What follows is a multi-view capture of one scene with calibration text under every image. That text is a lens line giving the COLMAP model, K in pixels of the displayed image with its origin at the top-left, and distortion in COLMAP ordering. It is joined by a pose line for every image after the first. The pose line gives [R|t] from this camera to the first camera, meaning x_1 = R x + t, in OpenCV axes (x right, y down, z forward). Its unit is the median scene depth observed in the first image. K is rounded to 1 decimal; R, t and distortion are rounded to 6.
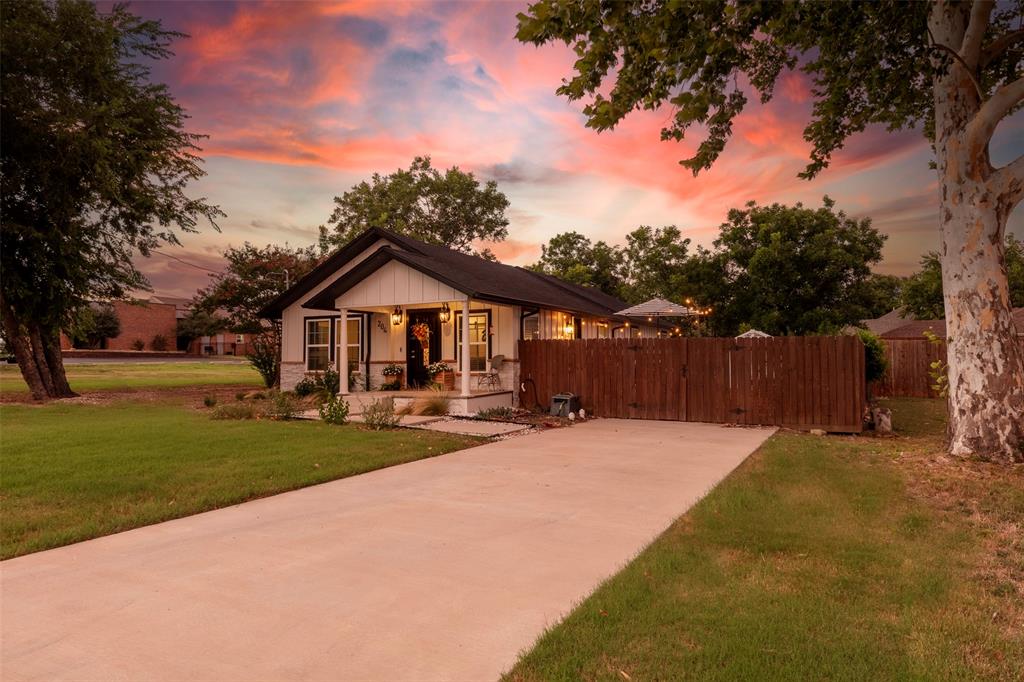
lens RADIAL K [[671.2, 0, 513.8], [0, 671.2, 342.1], [0, 0, 1]] dist [-0.003519, 0.004061]
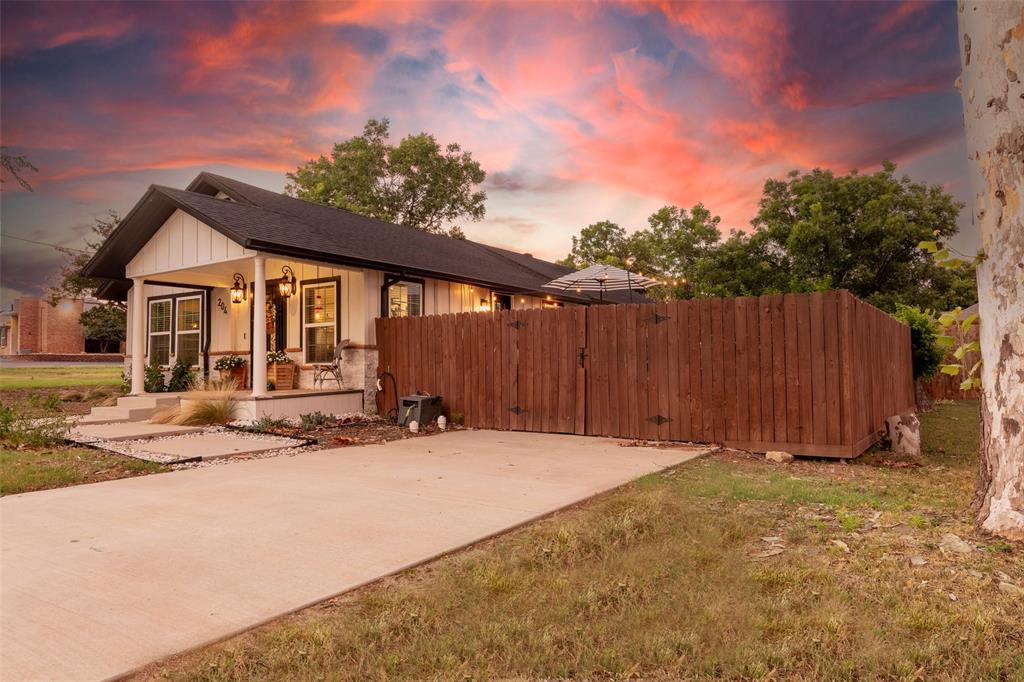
lens RADIAL K [[671.2, 0, 510.2], [0, 671.2, 343.1], [0, 0, 1]] dist [-0.003519, 0.004061]
pose [[0.993972, -0.009659, -0.109212, 0.213157], [0.008894, 0.999932, -0.007493, 0.027922], [0.109276, 0.006477, 0.993990, 0.290348]]
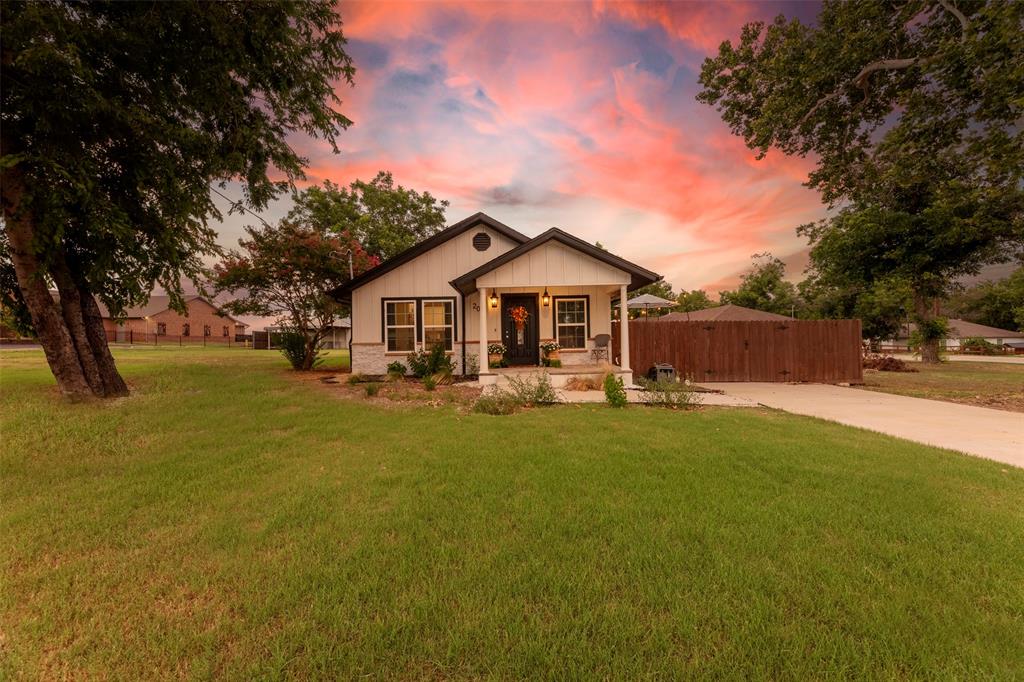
lens RADIAL K [[412.9, 0, 509.5], [0, 412.9, 339.0], [0, 0, 1]] dist [-0.000675, 0.000005]
pose [[0.889941, -0.008031, 0.456005, -0.463810], [-0.001087, 0.999805, 0.019729, 0.012528], [-0.456075, -0.018054, 0.889758, 0.396165]]
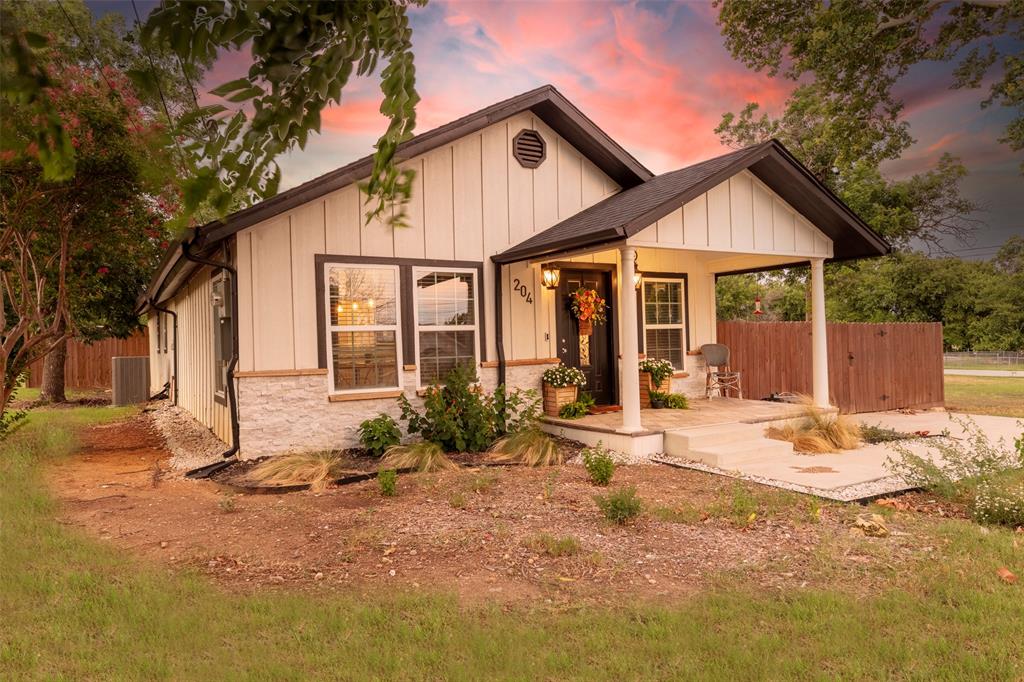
lens RADIAL K [[671.2, 0, 507.7], [0, 671.2, 340.7], [0, 0, 1]] dist [-0.003519, 0.004061]
pose [[0.532774, -0.006177, 0.846235, -0.641277], [-0.003229, 0.999951, 0.009332, 0.009434], [-0.846252, -0.007704, 0.532728, 0.759120]]
